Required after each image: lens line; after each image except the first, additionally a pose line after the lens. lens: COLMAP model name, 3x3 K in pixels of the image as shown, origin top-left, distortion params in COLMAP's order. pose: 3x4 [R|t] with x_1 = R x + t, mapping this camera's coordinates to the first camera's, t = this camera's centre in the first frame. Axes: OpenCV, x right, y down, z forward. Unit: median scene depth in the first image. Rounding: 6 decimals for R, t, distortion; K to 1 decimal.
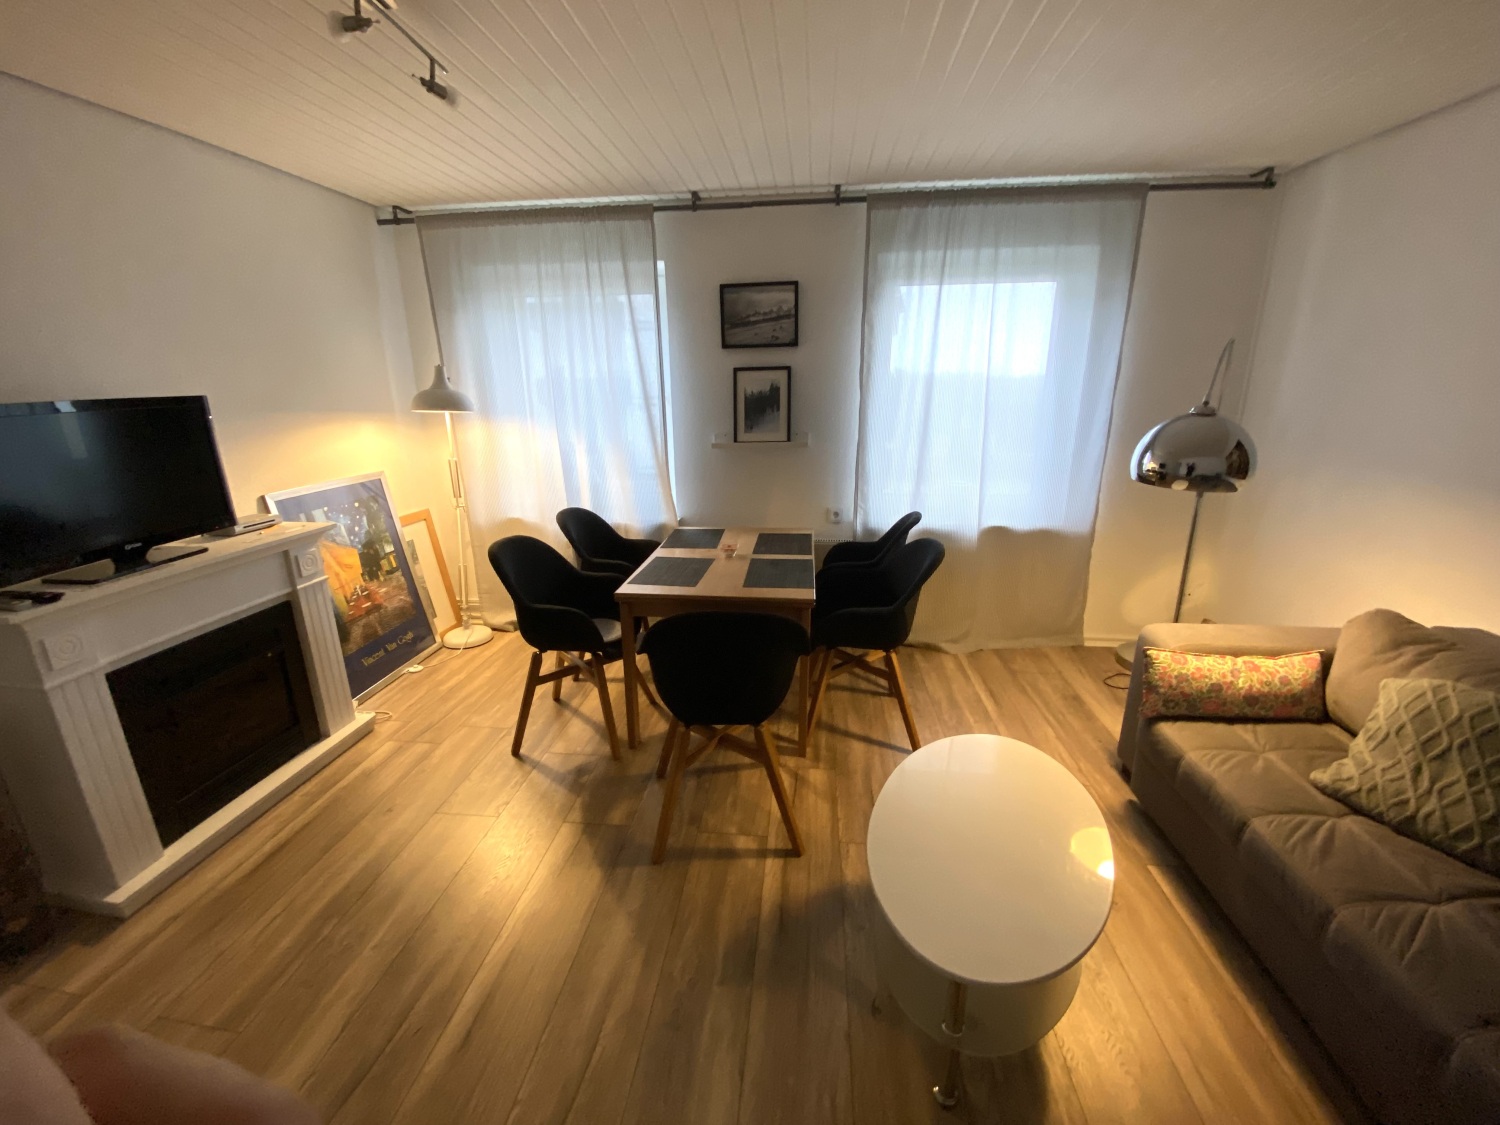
lens RADIAL K [[608.9, 0, 748.5], [0, 608.9, 570.0], [0, 0, 1]] dist [0.035128, -0.029893]
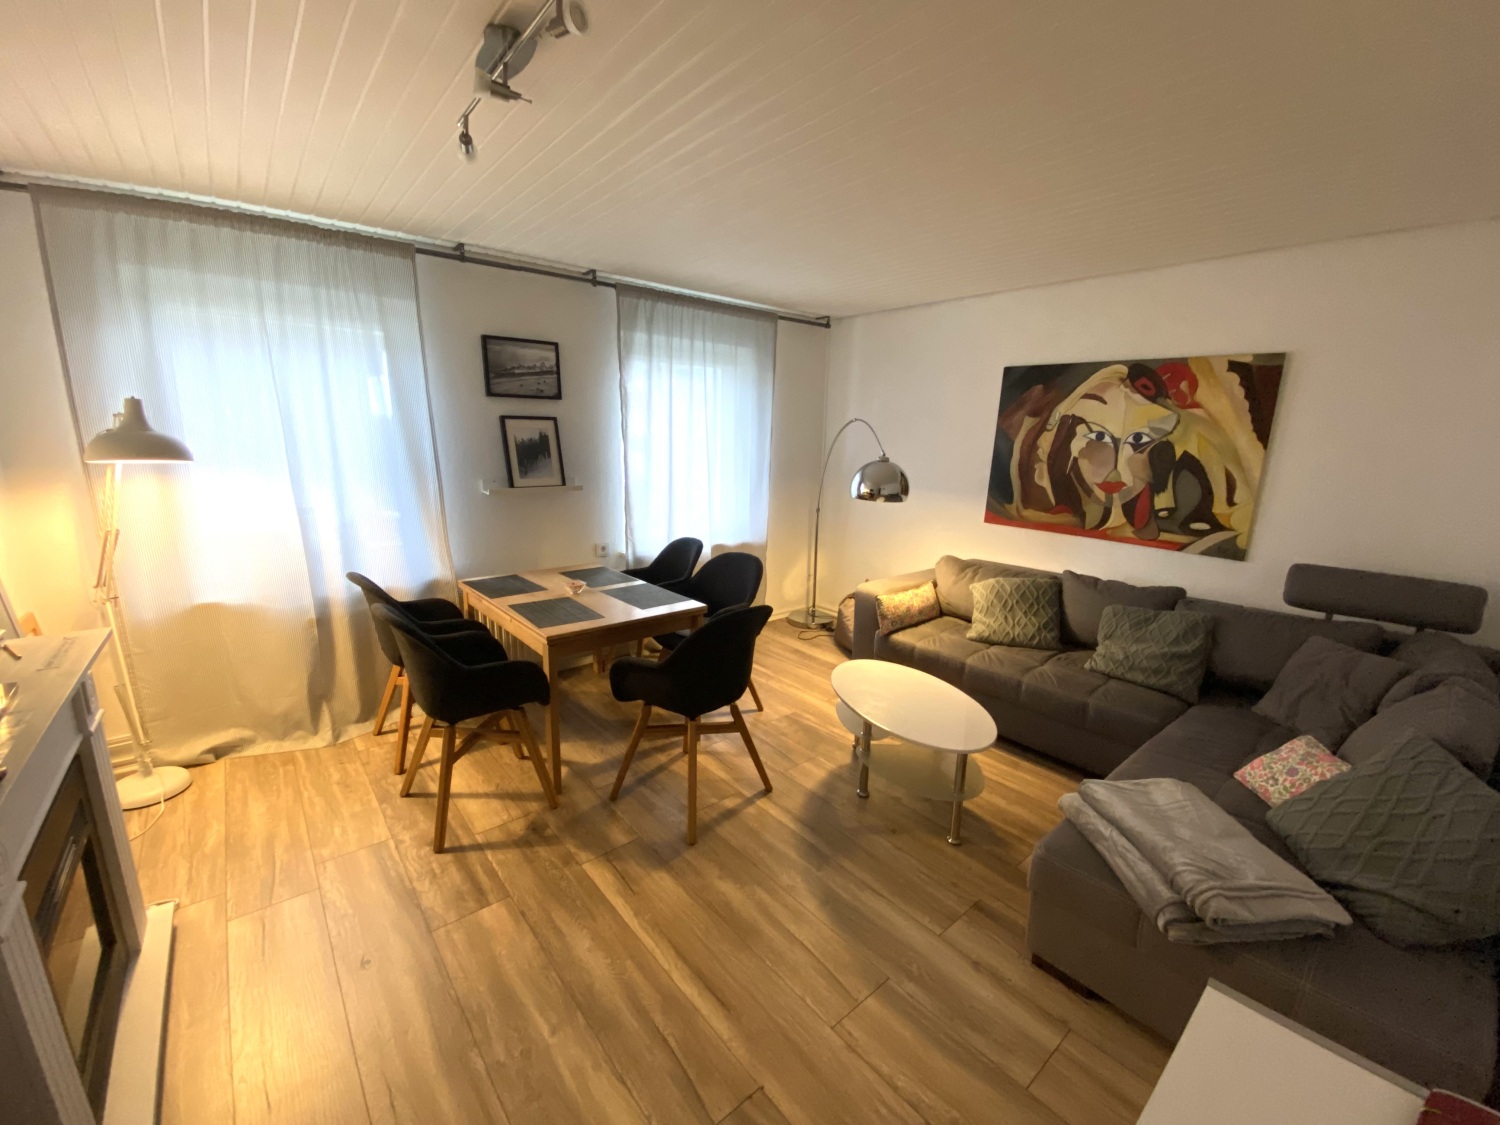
lens RADIAL K [[608.9, 0, 748.5], [0, 608.9, 570.0], [0, 0, 1]] dist [0.035128, -0.029893]
pose [[0.690848, -0.134164, 0.710442, -0.564769], [0.181378, 0.983369, 0.009330, -0.016520], [-0.699879, 0.122413, 0.703694, 0.032336]]
